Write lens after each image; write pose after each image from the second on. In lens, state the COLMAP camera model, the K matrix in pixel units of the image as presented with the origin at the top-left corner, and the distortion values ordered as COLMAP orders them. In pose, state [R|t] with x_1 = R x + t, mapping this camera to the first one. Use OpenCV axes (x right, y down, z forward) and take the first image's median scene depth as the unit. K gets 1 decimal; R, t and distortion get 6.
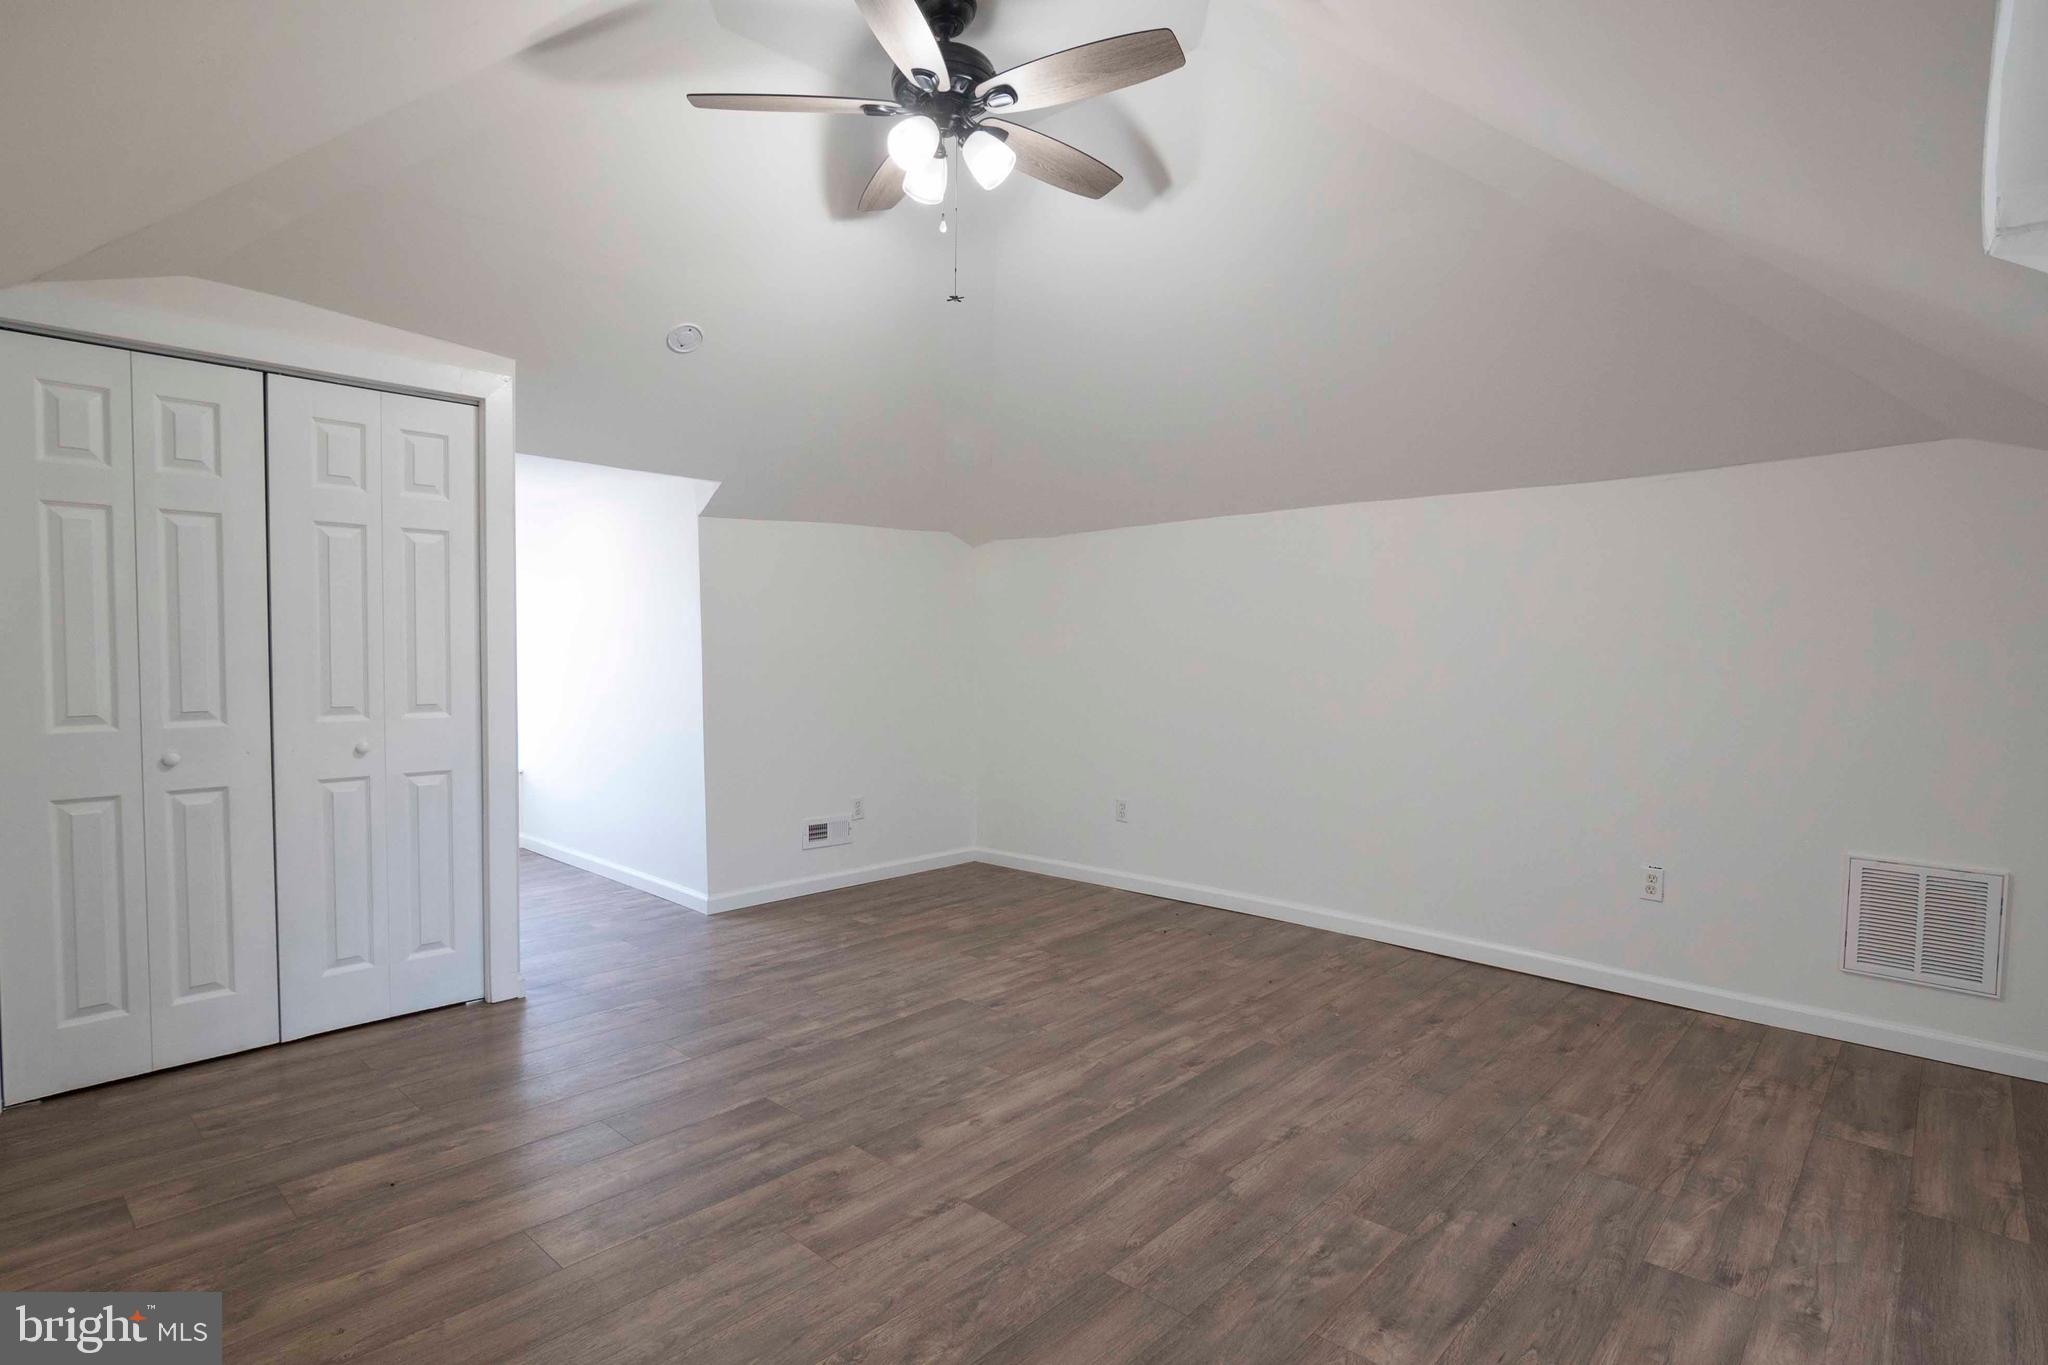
lens RADIAL K [[1032.3, 0, 1021.5], [0, 1032.3, 681.0], [0, 0, 1]] dist [-0.019567, 0.002217]
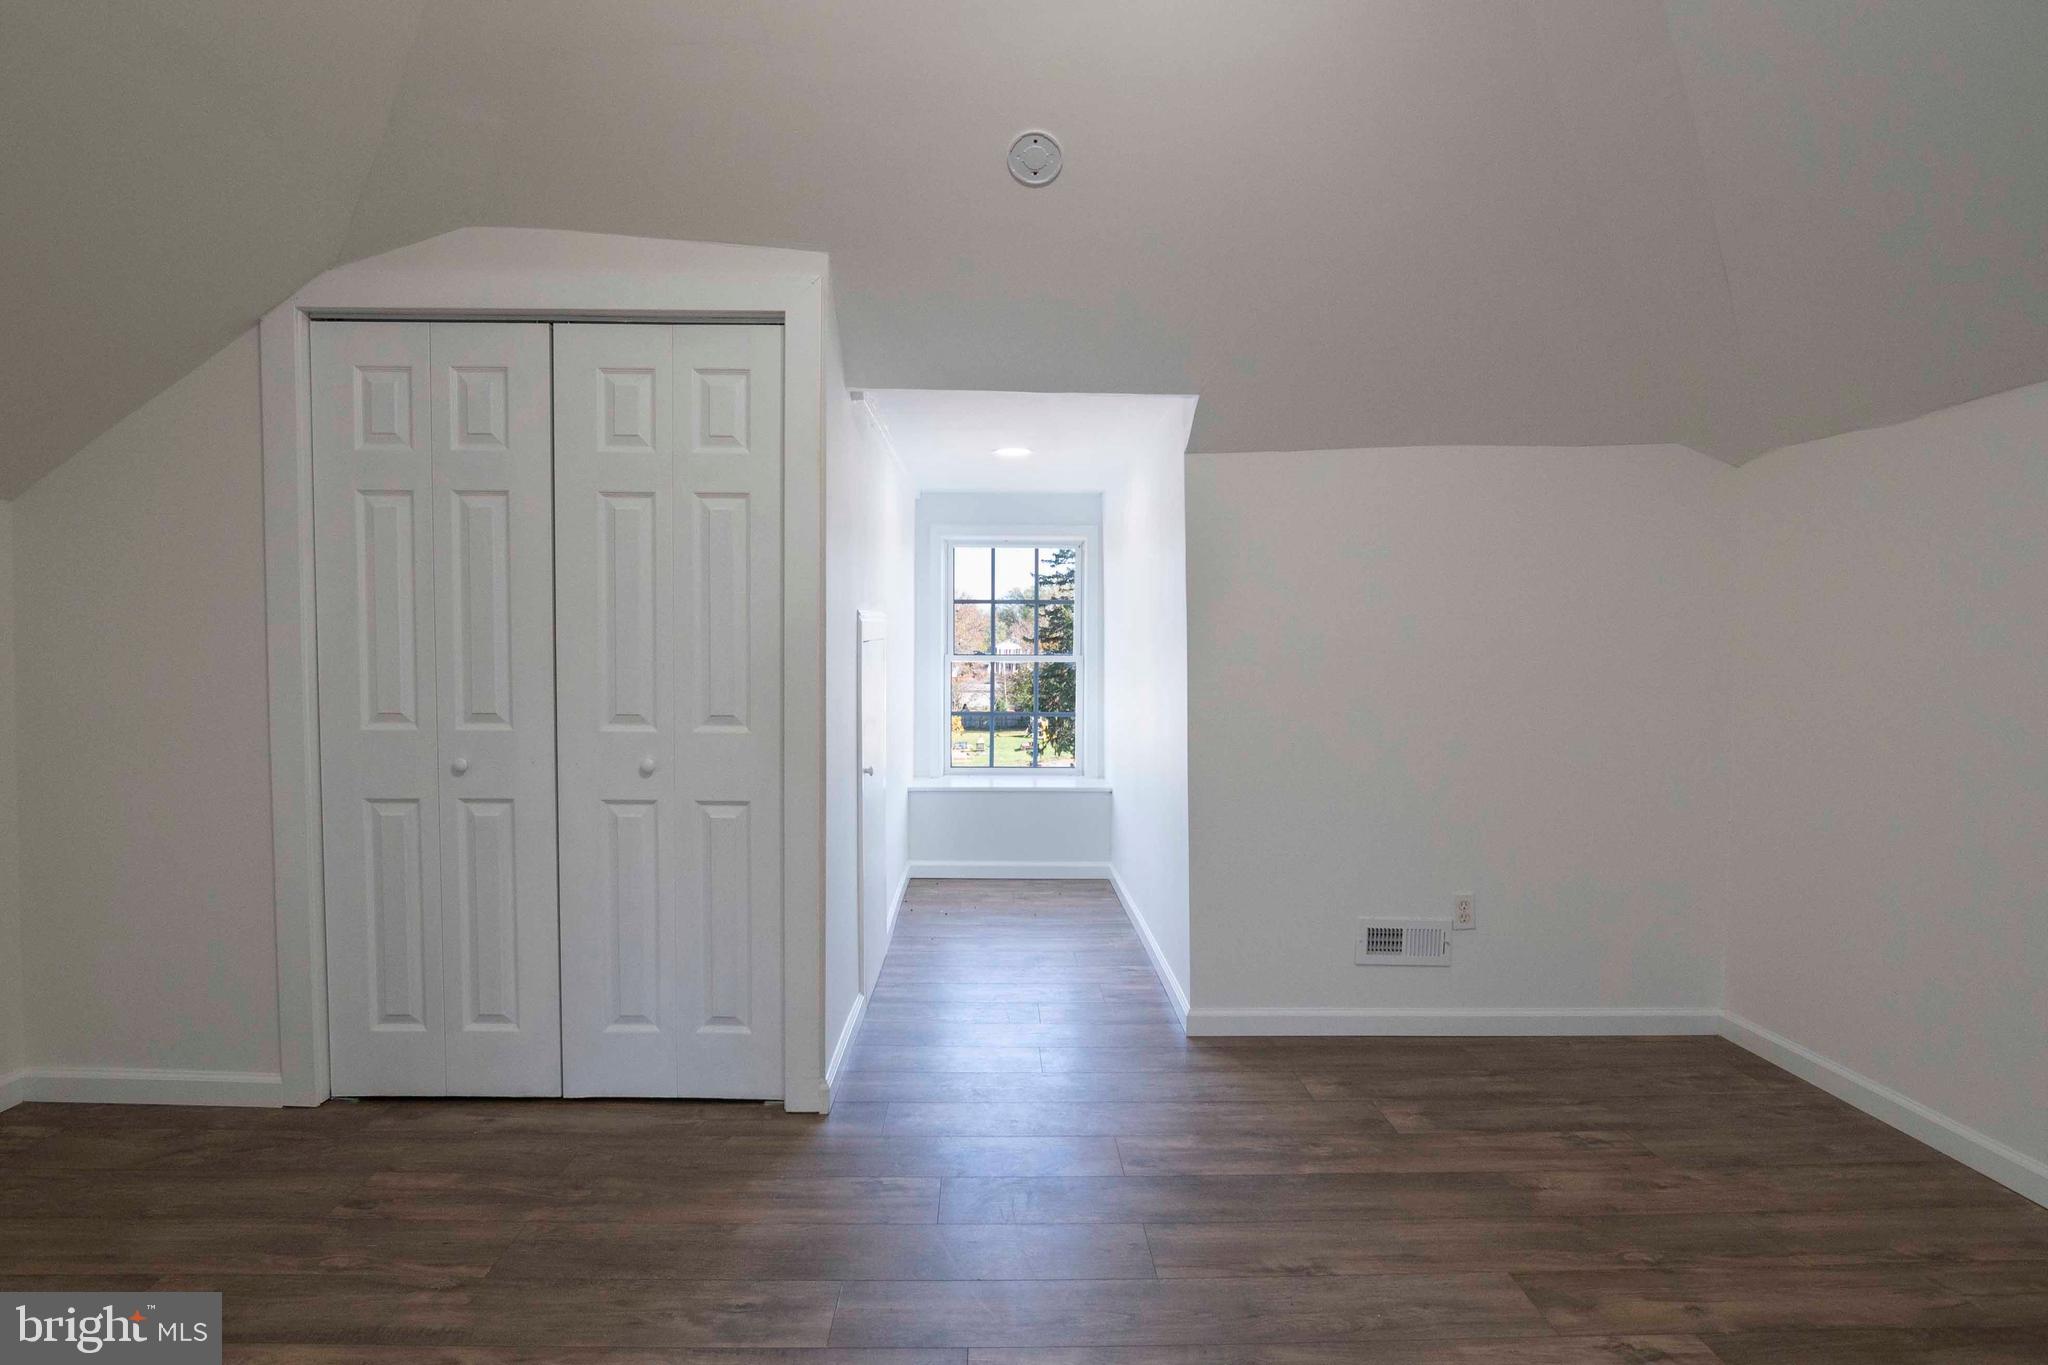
lens RADIAL K [[1032.3, 0, 1022.7], [0, 1032.3, 690.6], [0, 0, 1]] dist [-0.019567, 0.002217]
pose [[0.692398, 0.031247, -0.720839, 0.147376], [-0.027880, 0.999474, 0.016546, -0.015613], [0.720977, 0.008640, 0.692905, 0.606762]]
